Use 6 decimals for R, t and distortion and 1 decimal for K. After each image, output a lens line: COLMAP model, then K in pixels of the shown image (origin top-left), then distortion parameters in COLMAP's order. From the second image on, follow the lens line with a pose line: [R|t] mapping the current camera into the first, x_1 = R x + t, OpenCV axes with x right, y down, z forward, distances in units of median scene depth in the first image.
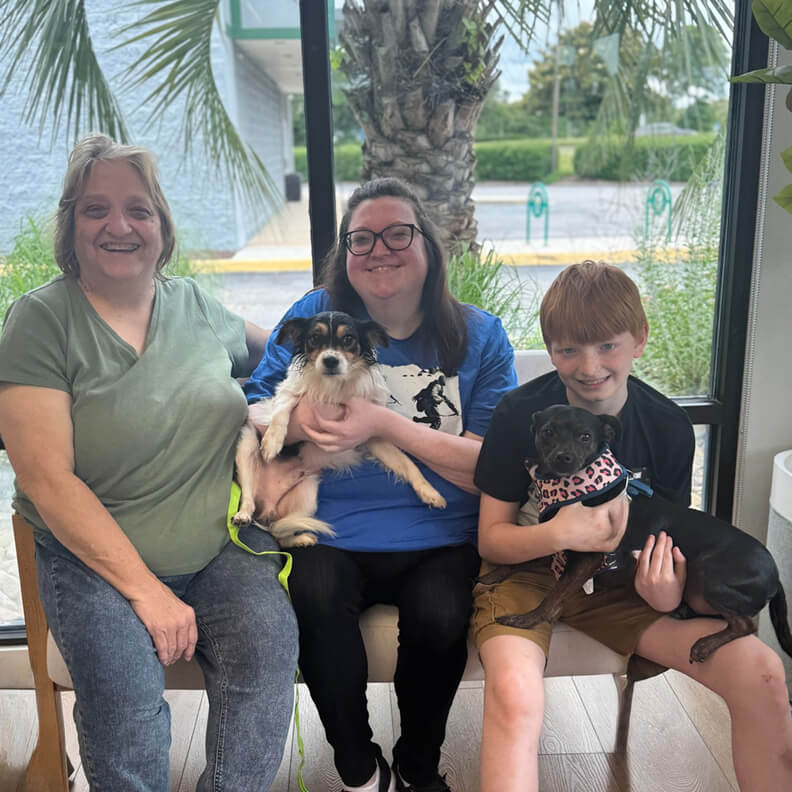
lens RADIAL K [[972.9, 0, 407.0], [0, 972.9, 439.6], [0, 0, 1]] dist [0.010278, 0.000000]
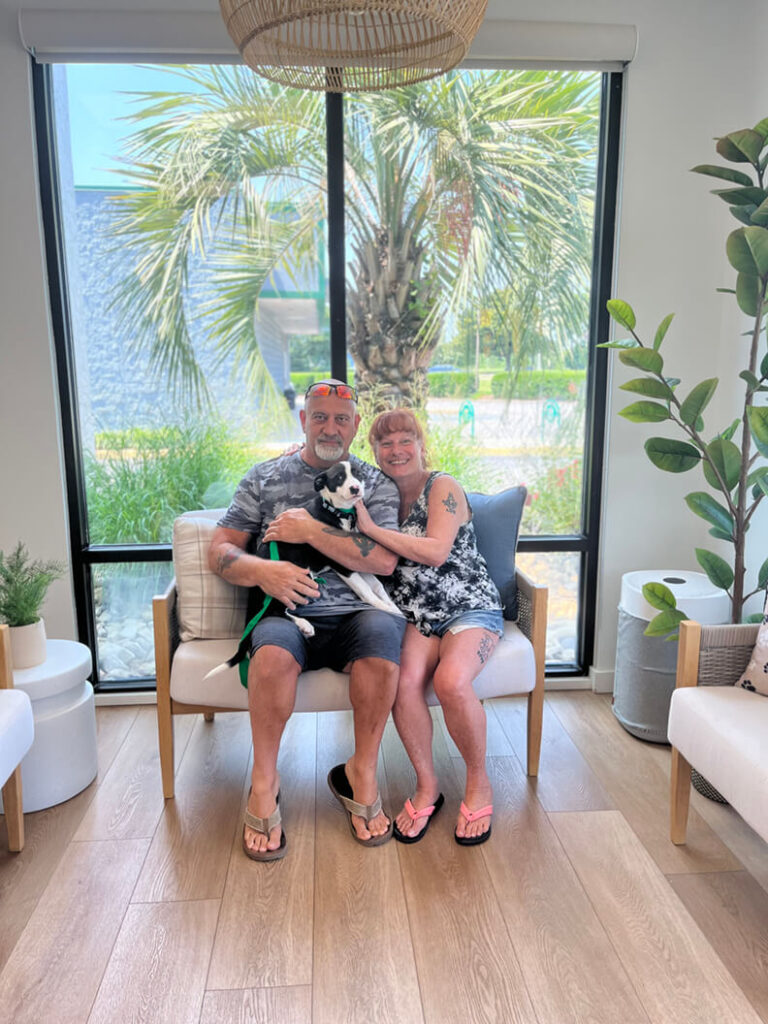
lens RADIAL K [[756.4, 0, 378.4], [0, 756.4, 490.2], [0, 0, 1]] dist [0.044796, -0.052621]
pose [[0.999723, 0.015552, 0.017675, -0.028265], [-0.013038, 0.990840, -0.134408, 0.038091], [-0.019604, 0.134140, 0.990768, -0.159615]]
